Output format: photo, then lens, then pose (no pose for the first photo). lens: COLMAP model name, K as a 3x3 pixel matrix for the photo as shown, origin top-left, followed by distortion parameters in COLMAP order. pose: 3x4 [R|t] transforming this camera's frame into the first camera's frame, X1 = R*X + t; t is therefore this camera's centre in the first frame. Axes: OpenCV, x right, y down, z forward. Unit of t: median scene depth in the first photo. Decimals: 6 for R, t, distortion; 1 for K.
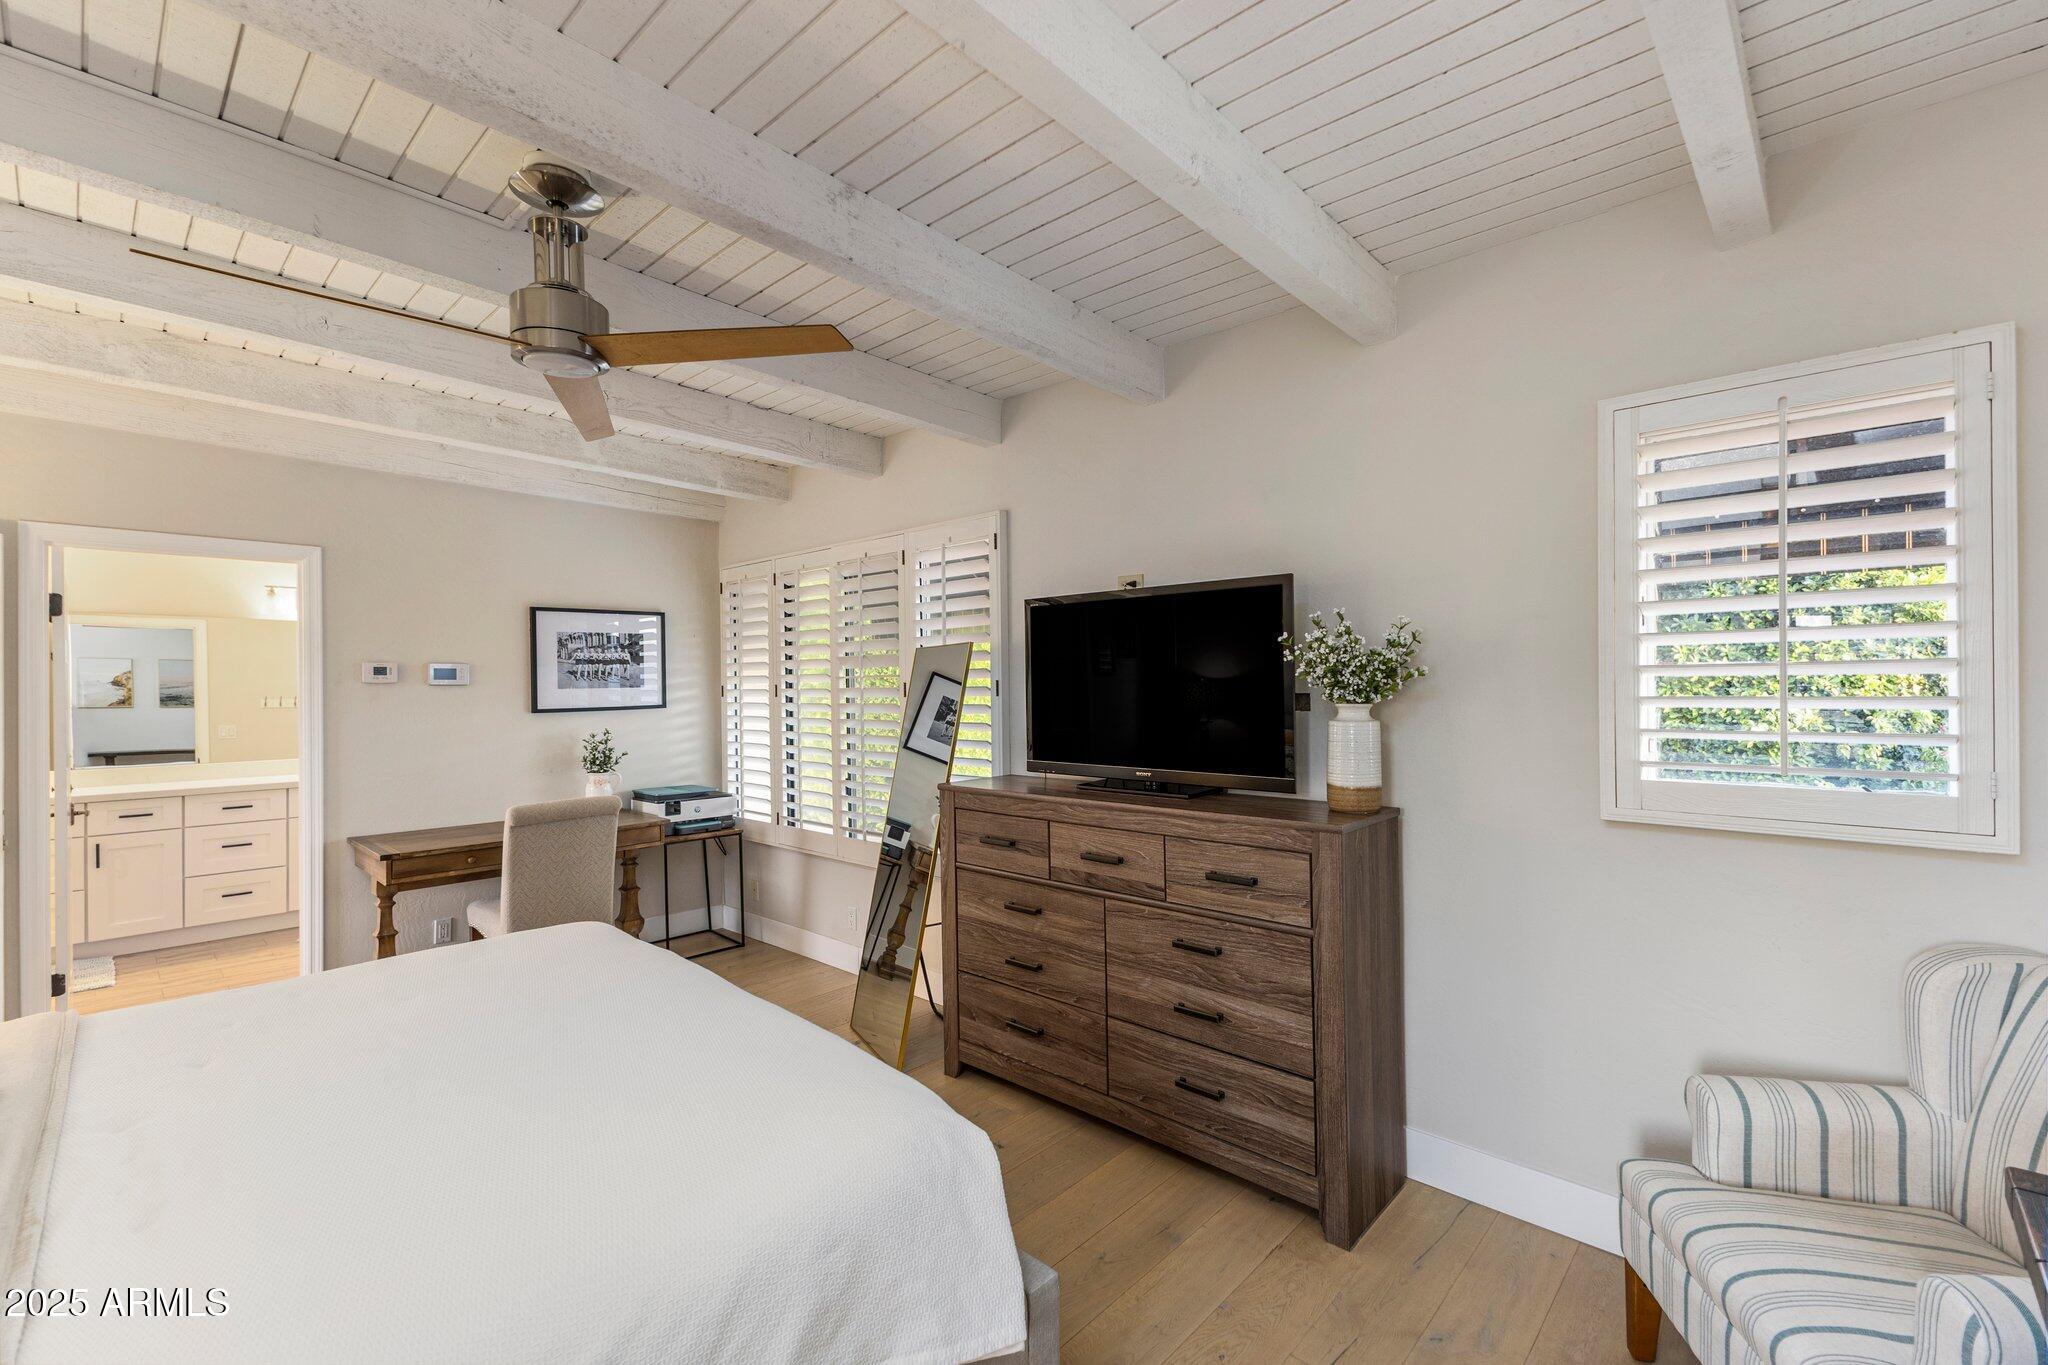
lens RADIAL K [[882.2, 0, 1024.3], [0, 882.2, 687.1], [0, 0, 1]] dist [0.000337, 0.000750]
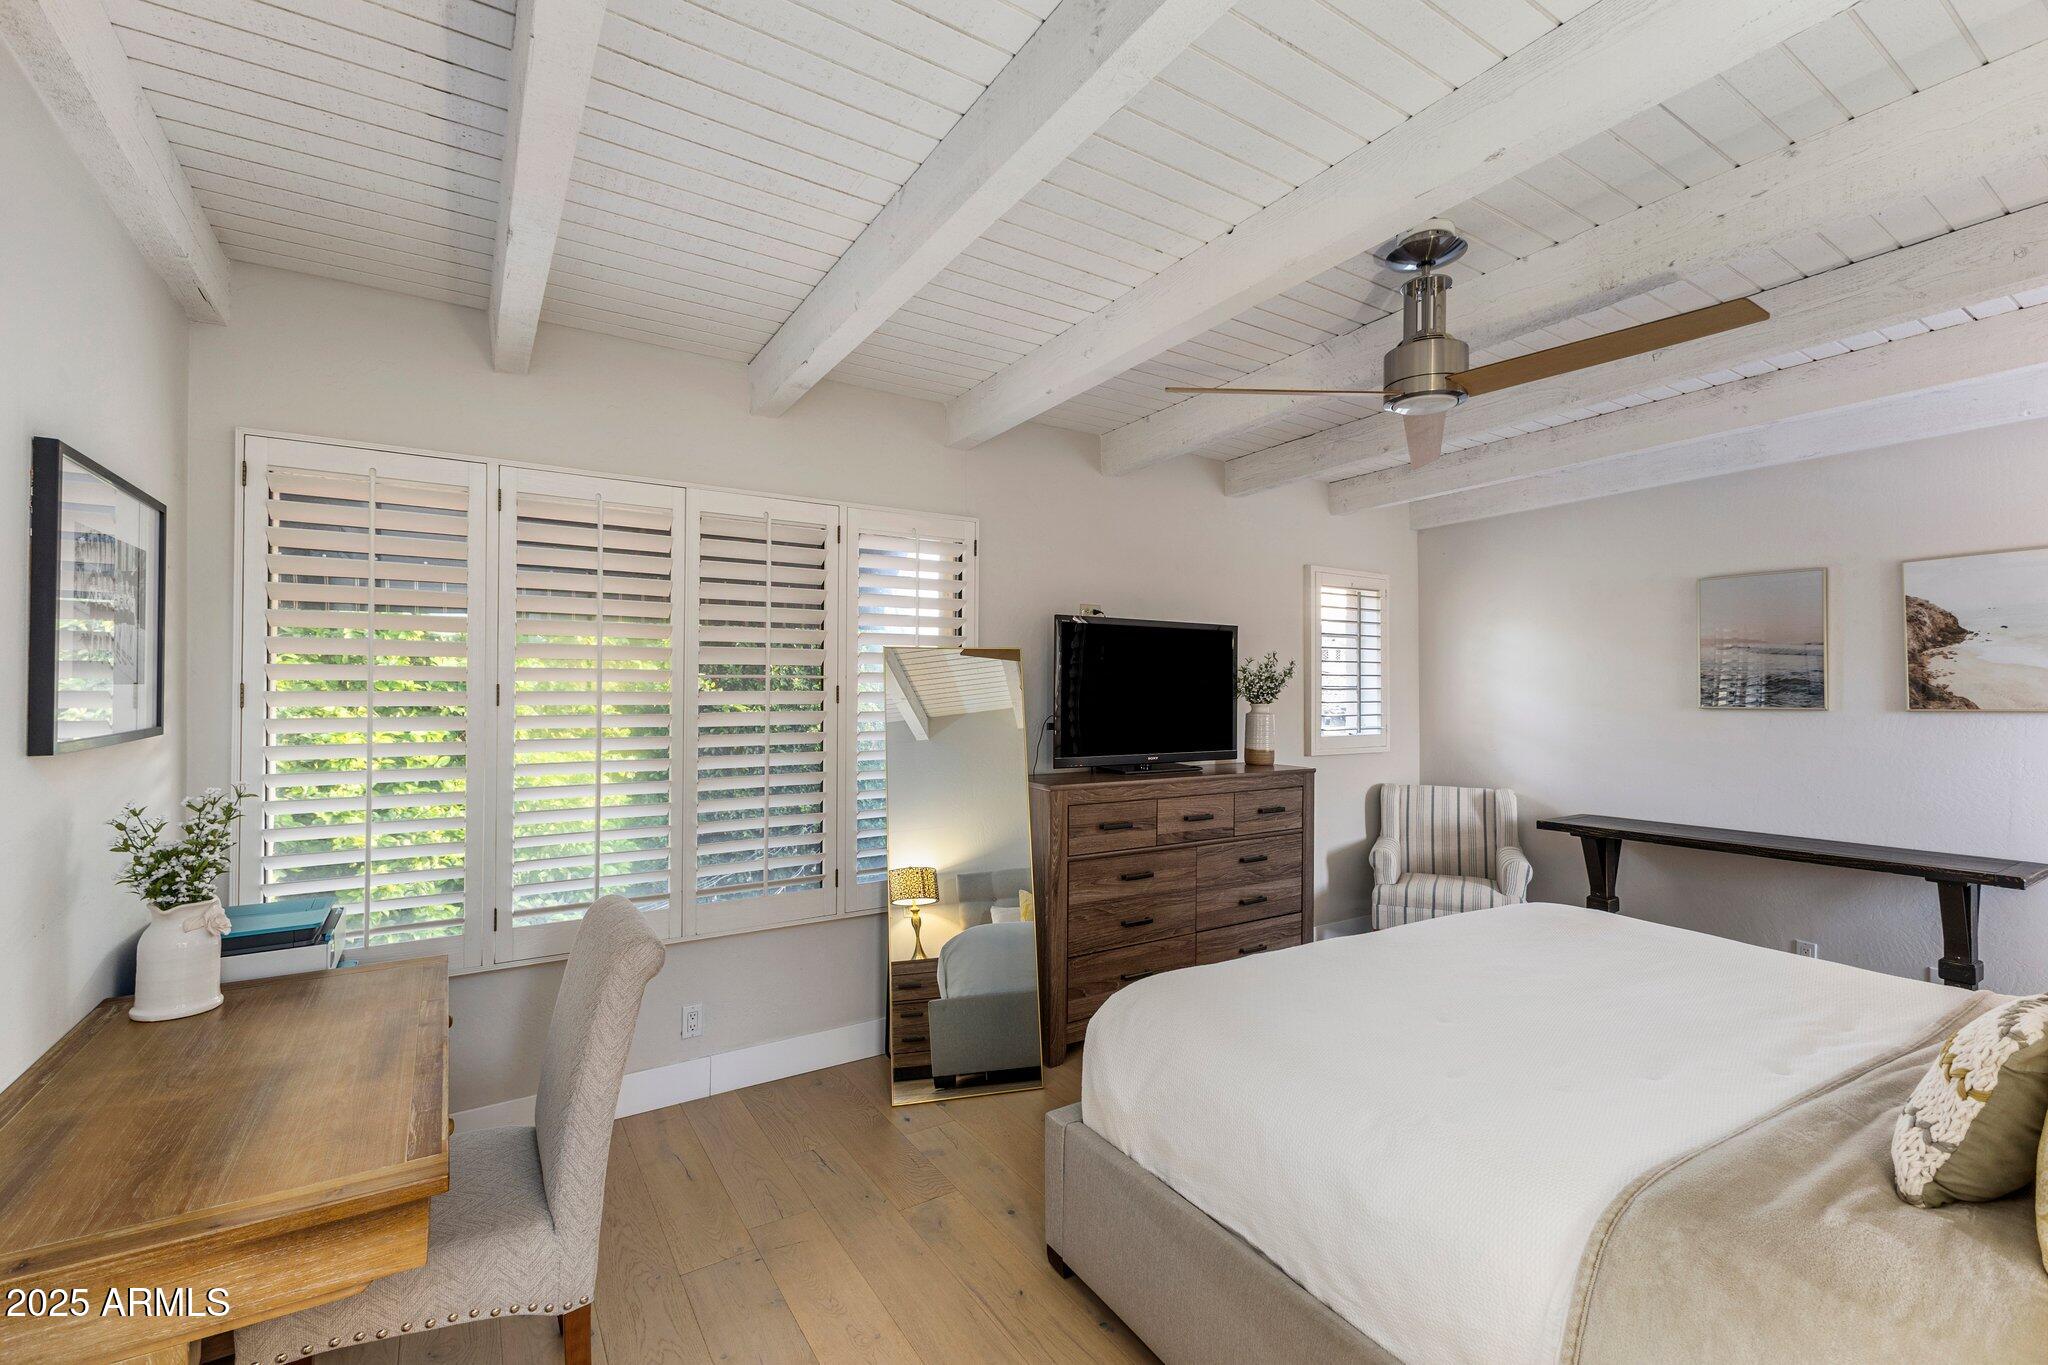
lens RADIAL K [[882.2, 0, 1026.8], [0, 882.2, 685.6], [0, 0, 1]] dist [0.000337, 0.000750]
pose [[0.241880, 0.017046, 0.970156, -1.287496], [-0.002378, 0.999853, -0.016975, 0.011716], [-0.970303, 0.001799, 0.241885, 0.905928]]
